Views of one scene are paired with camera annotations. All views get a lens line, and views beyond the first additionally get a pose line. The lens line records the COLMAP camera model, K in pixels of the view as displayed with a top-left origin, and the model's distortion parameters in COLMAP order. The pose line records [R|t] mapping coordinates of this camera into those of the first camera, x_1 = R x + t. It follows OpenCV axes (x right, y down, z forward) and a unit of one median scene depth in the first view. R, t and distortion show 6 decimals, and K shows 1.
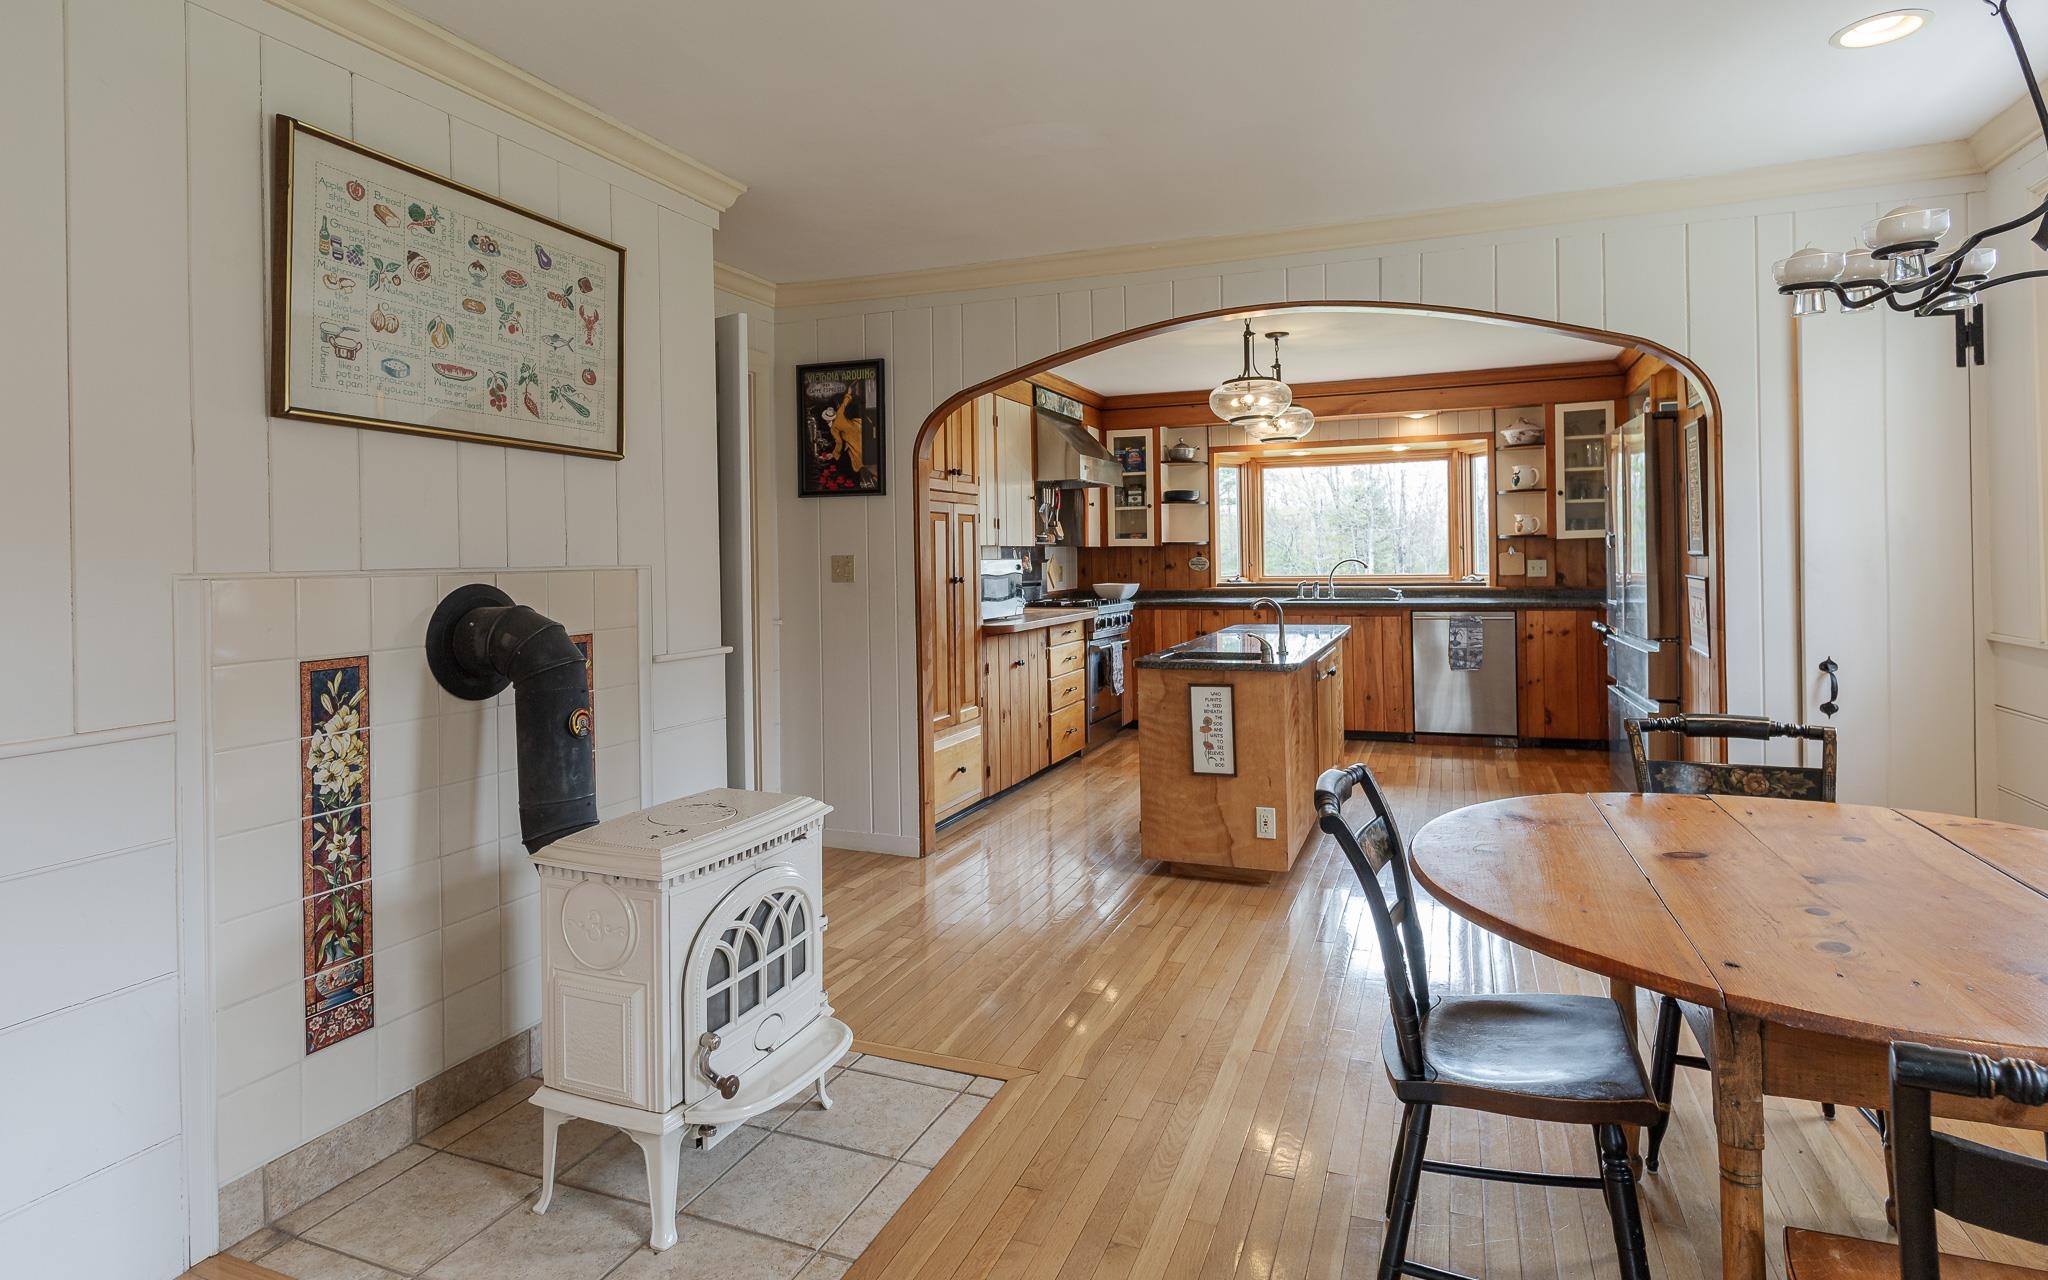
lens RADIAL K [[1078.8, 0, 1024.4], [0, 1078.8, 558.4], [0, 0, 1]] dist [0.000995, -0.000070]
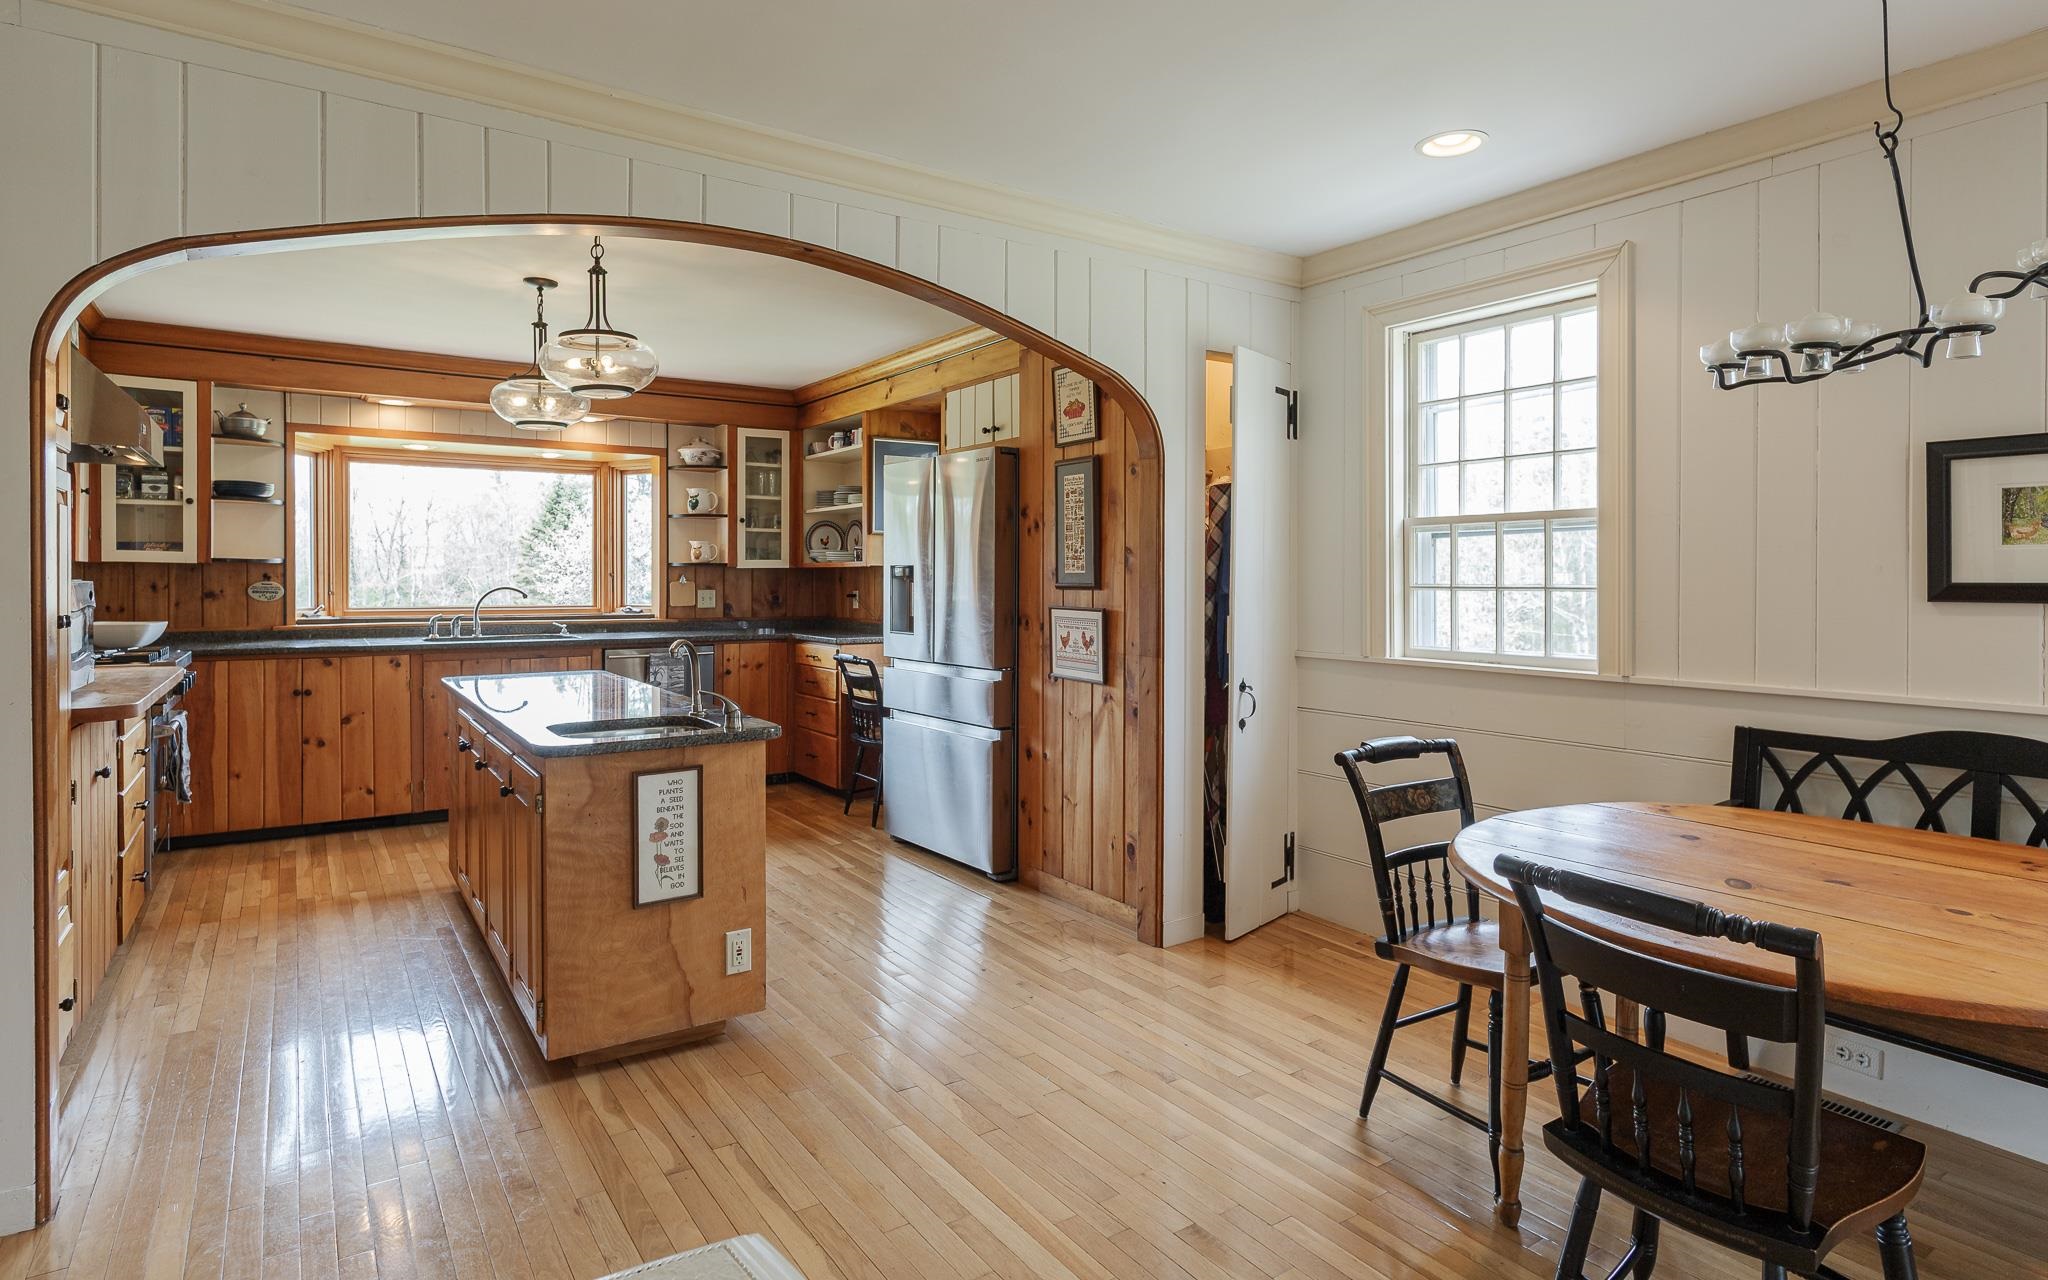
lens RADIAL K [[1079.5, 0, 1030.9], [0, 1079.5, 589.9], [0, 0, 1]] dist [0.000444, -0.000634]
pose [[0.562366, 0.008805, 0.826841, -0.147419], [-0.009831, 0.999944, -0.003962, 0.002395], [-0.826830, -0.005901, 0.562421, 0.241189]]
